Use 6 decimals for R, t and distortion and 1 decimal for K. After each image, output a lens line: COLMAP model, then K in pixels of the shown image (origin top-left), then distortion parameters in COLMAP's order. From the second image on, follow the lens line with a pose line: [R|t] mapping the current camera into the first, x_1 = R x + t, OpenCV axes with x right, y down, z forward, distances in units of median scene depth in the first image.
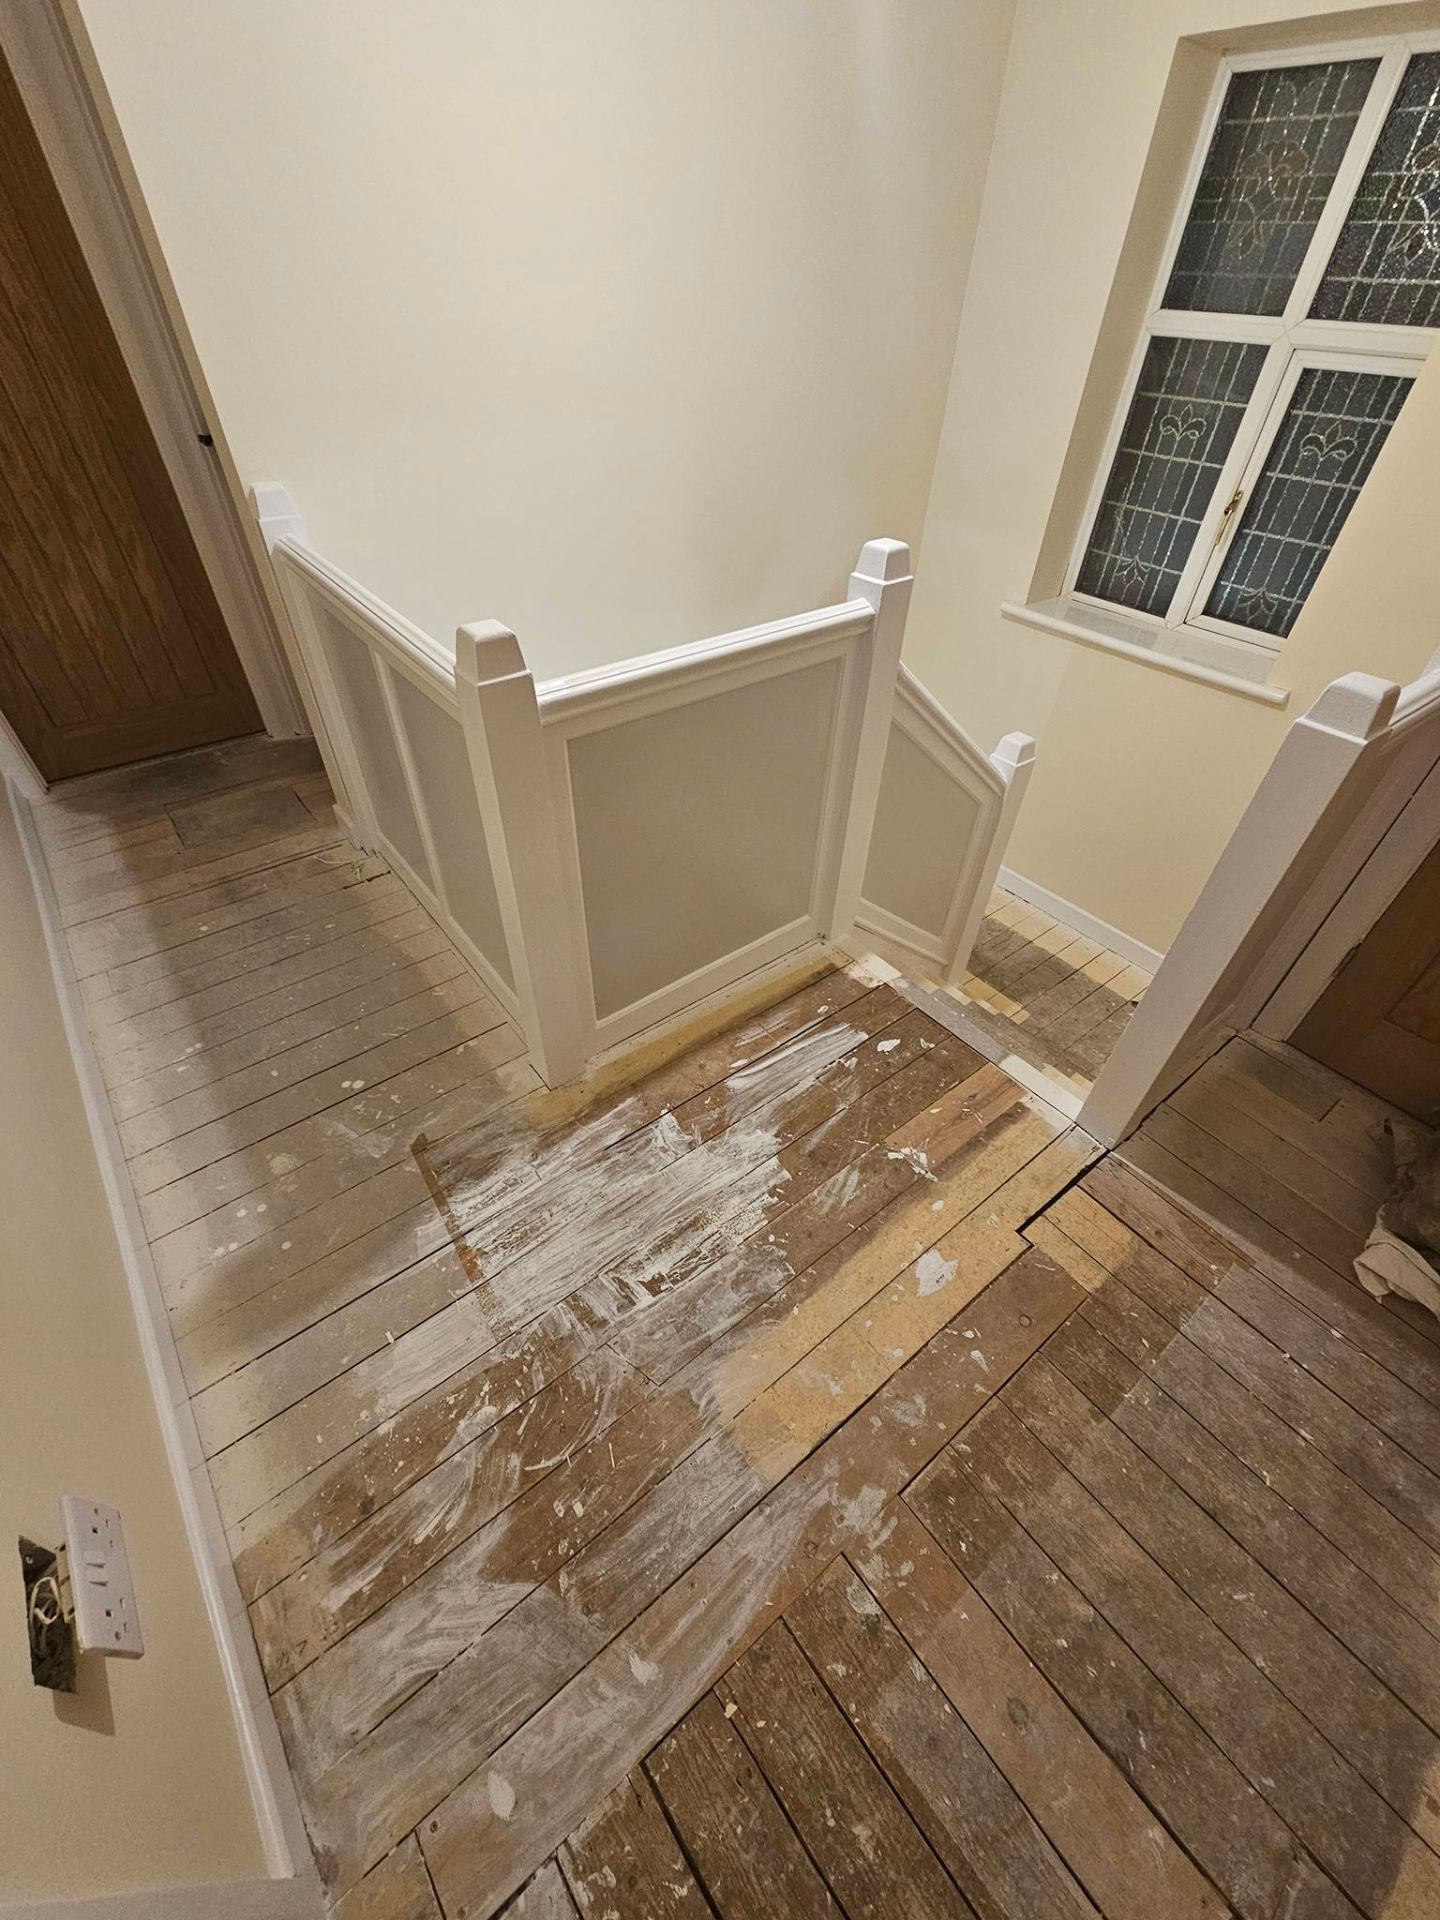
lens RADIAL K [[780.8, 0, 710.1], [0, 780.8, 969.7], [0, 0, 1]] dist [0.001325, 0.000163]
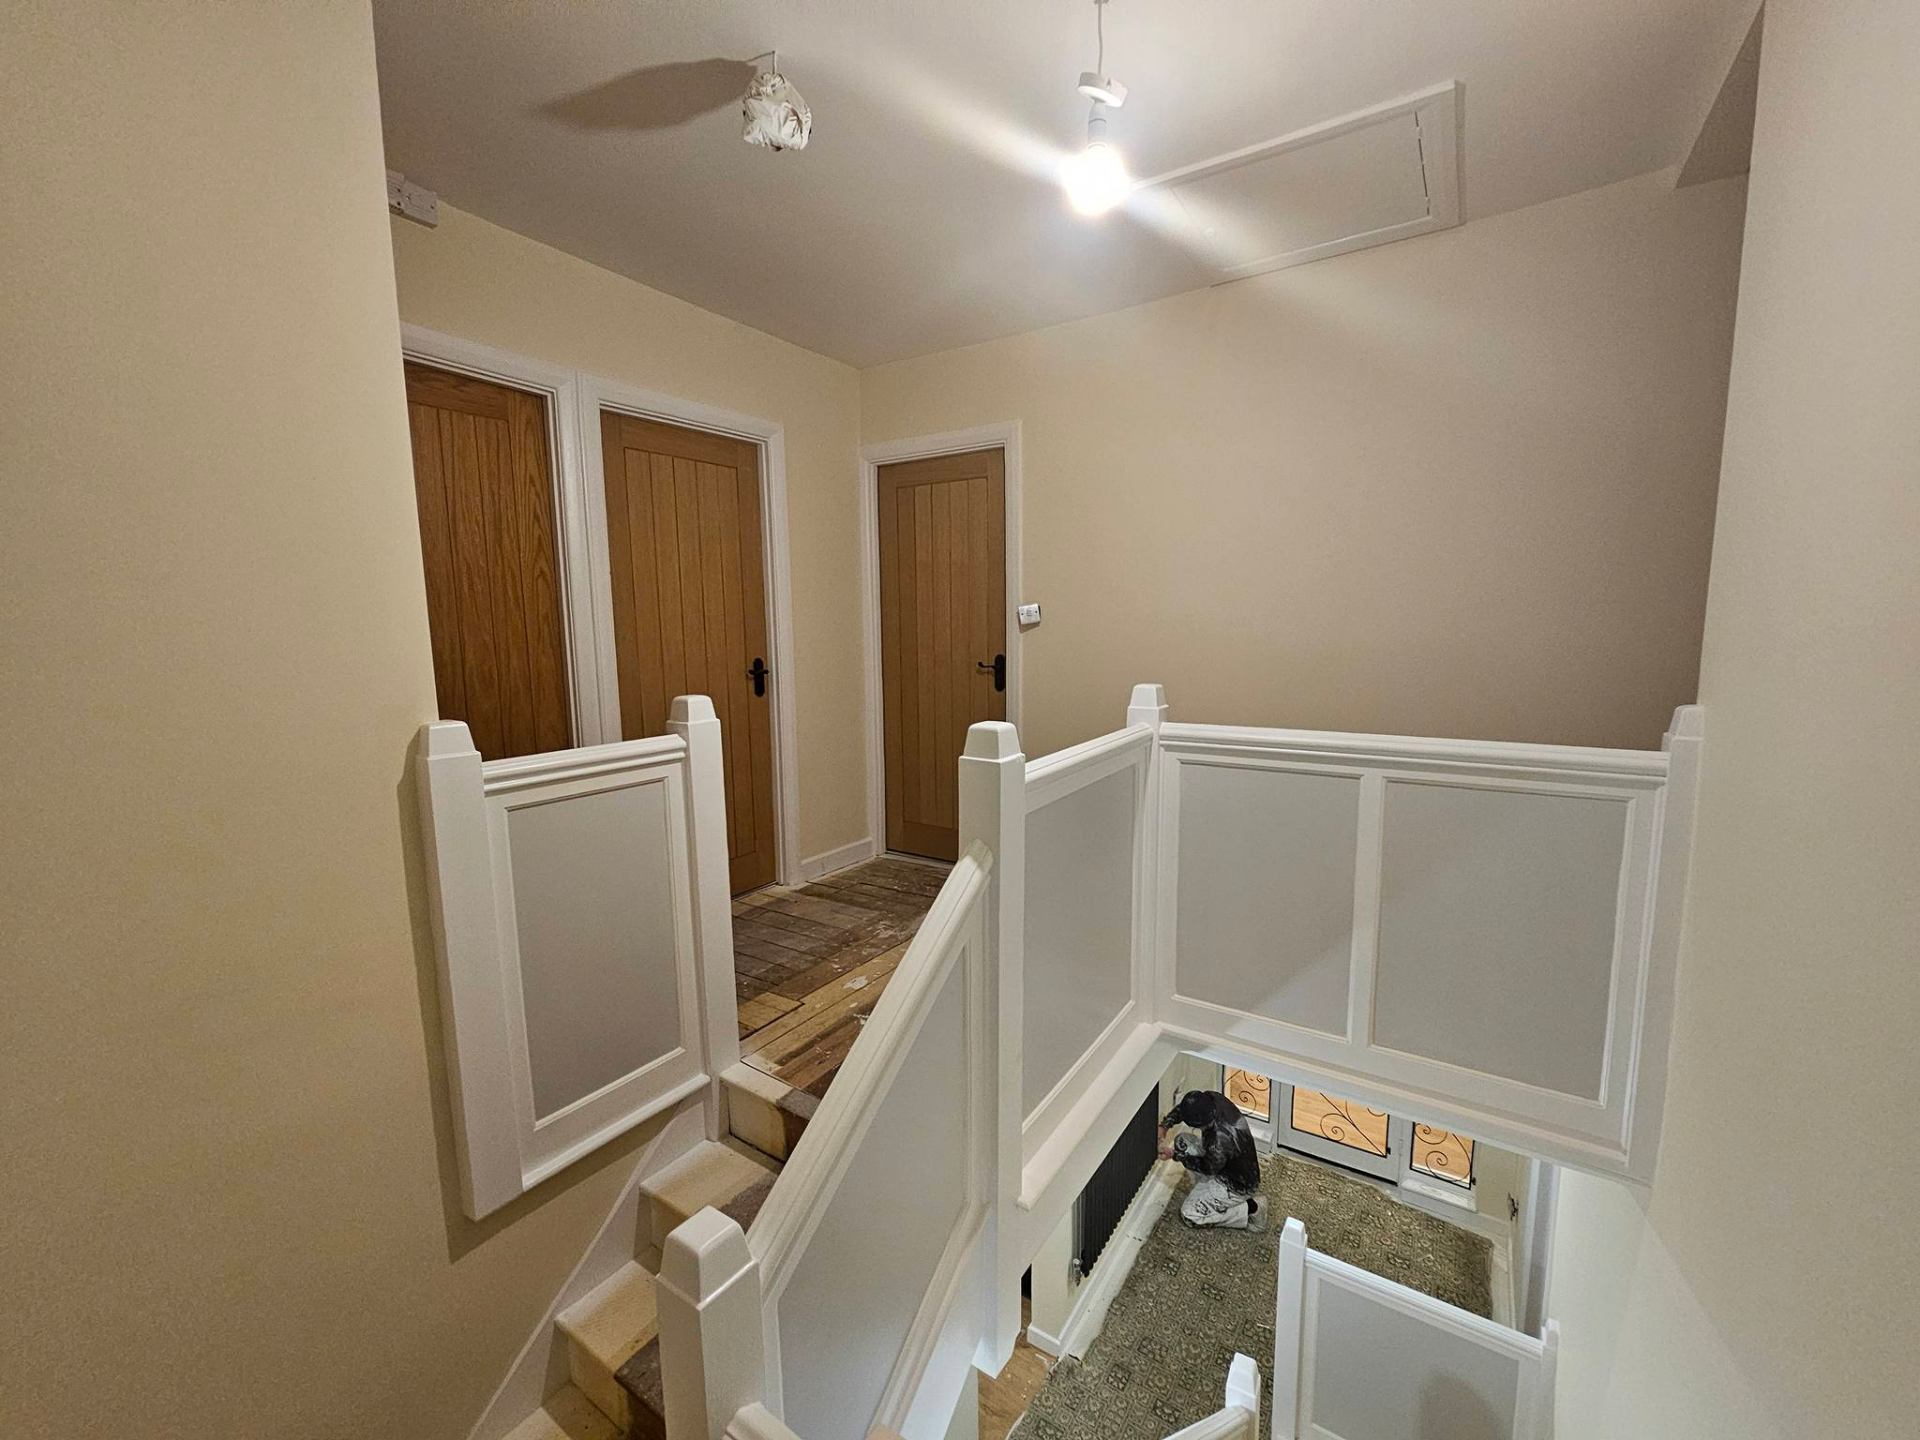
lens RADIAL K [[780.8, 0, 962.2], [0, 780.8, 724.5], [0, 0, 1]] dist [0.001325, 0.000163]
pose [[-0.946986, 0.030568, -0.319818, 0.541594], [-0.222750, 0.654883, 0.722157, -1.164905], [0.231518, 0.755112, -0.613356, 1.513286]]
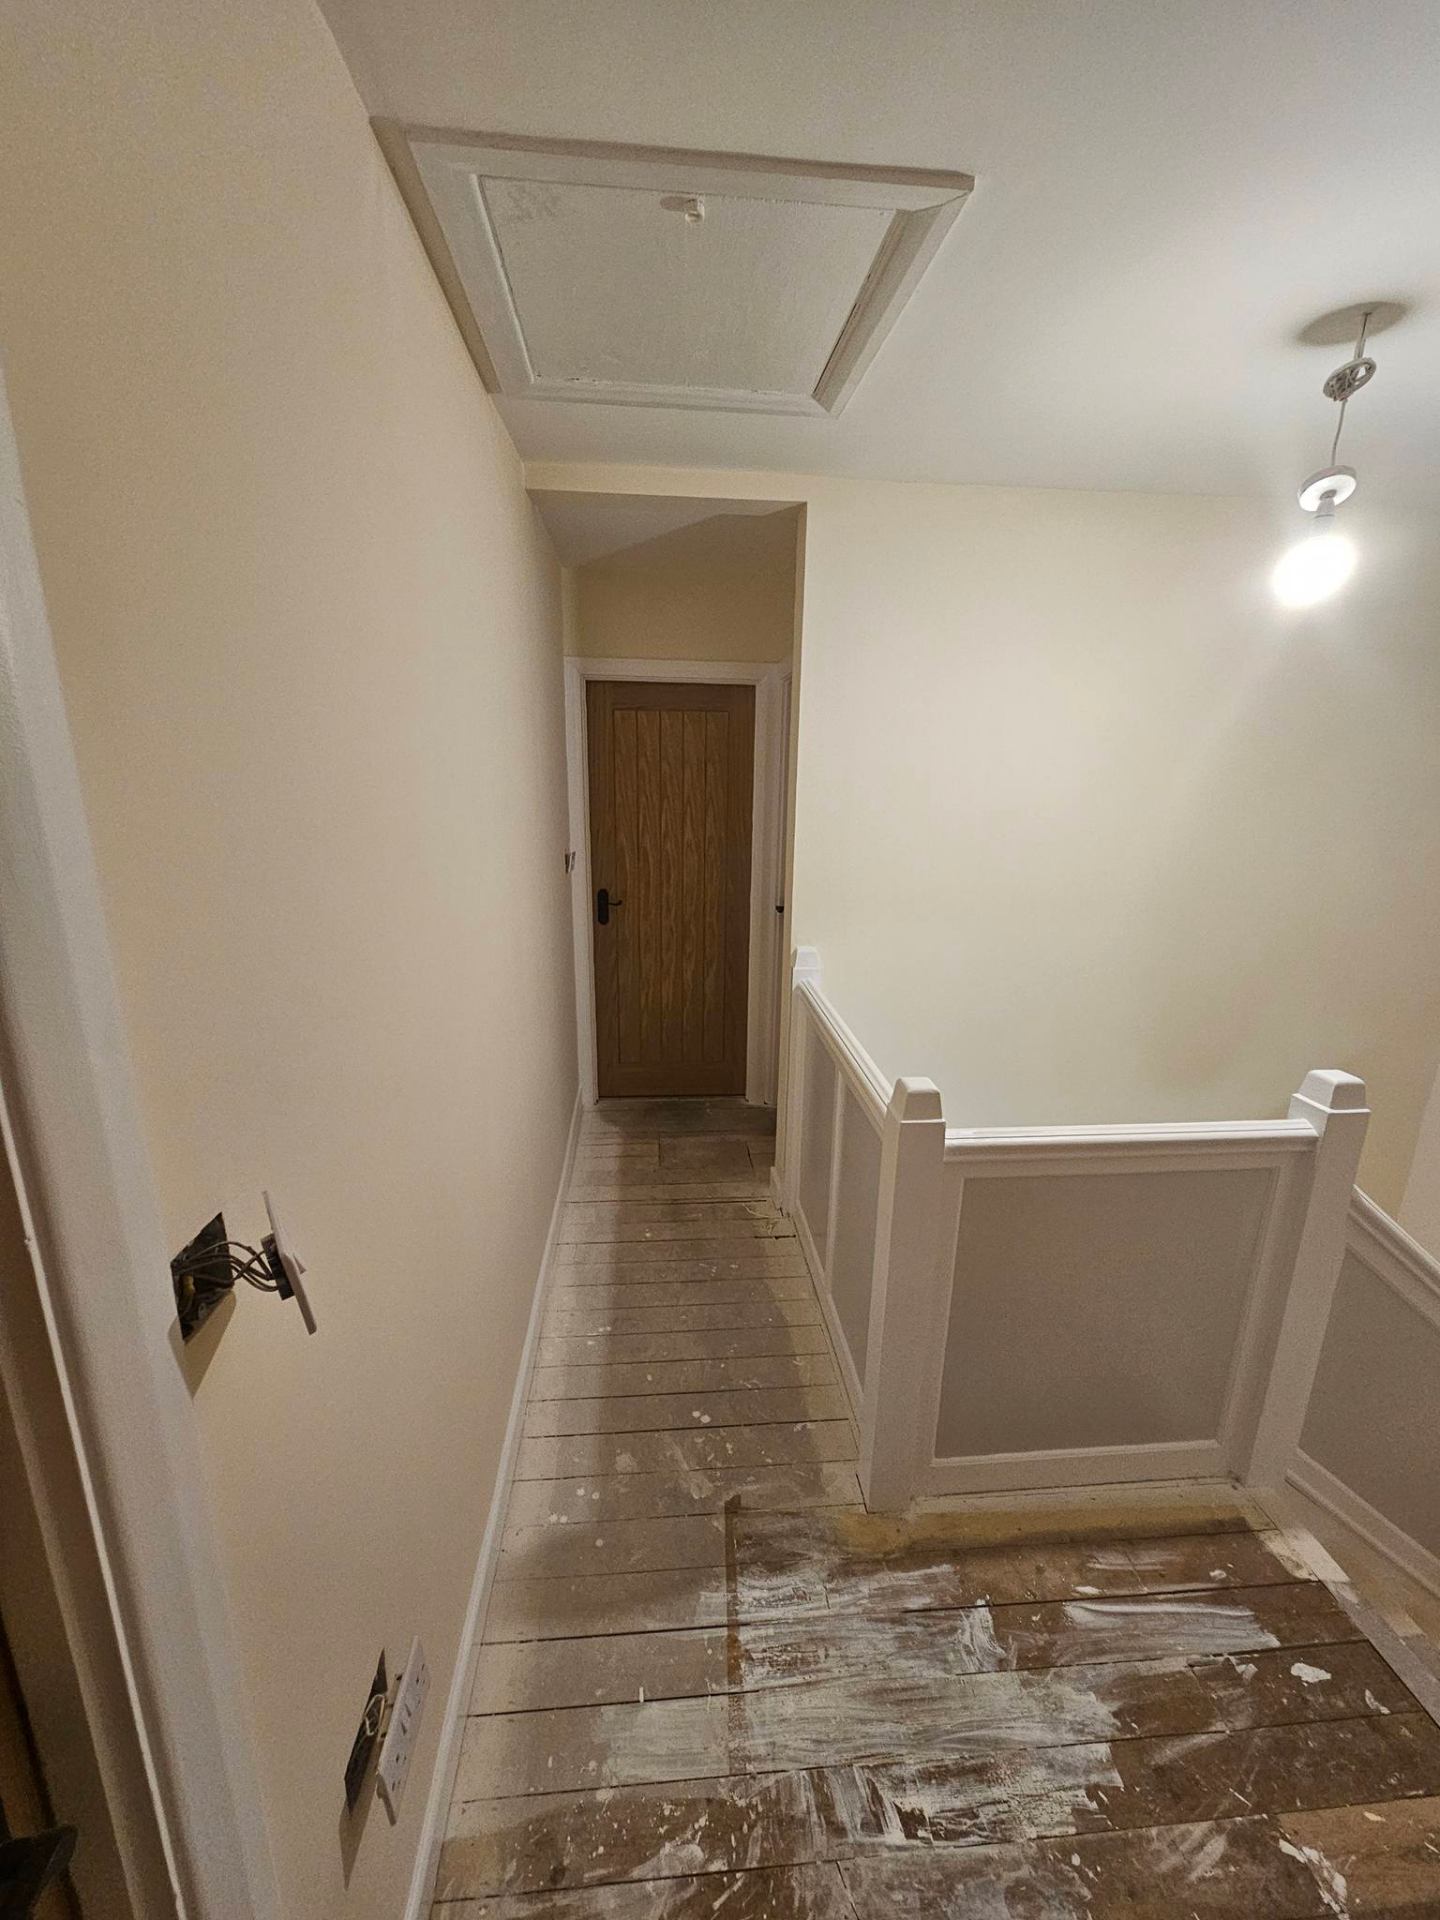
lens RADIAL K [[780.8, 0, 716.3], [0, 780.8, 966.9], [0, 0, 1]] dist [0.001325, 0.000163]
pose [[0.837983, 0.129844, -0.530023, 0.068700], [-0.365927, 0.854247, -0.369270, 0.003368], [0.404823, 0.503391, 0.763358, -0.167005]]
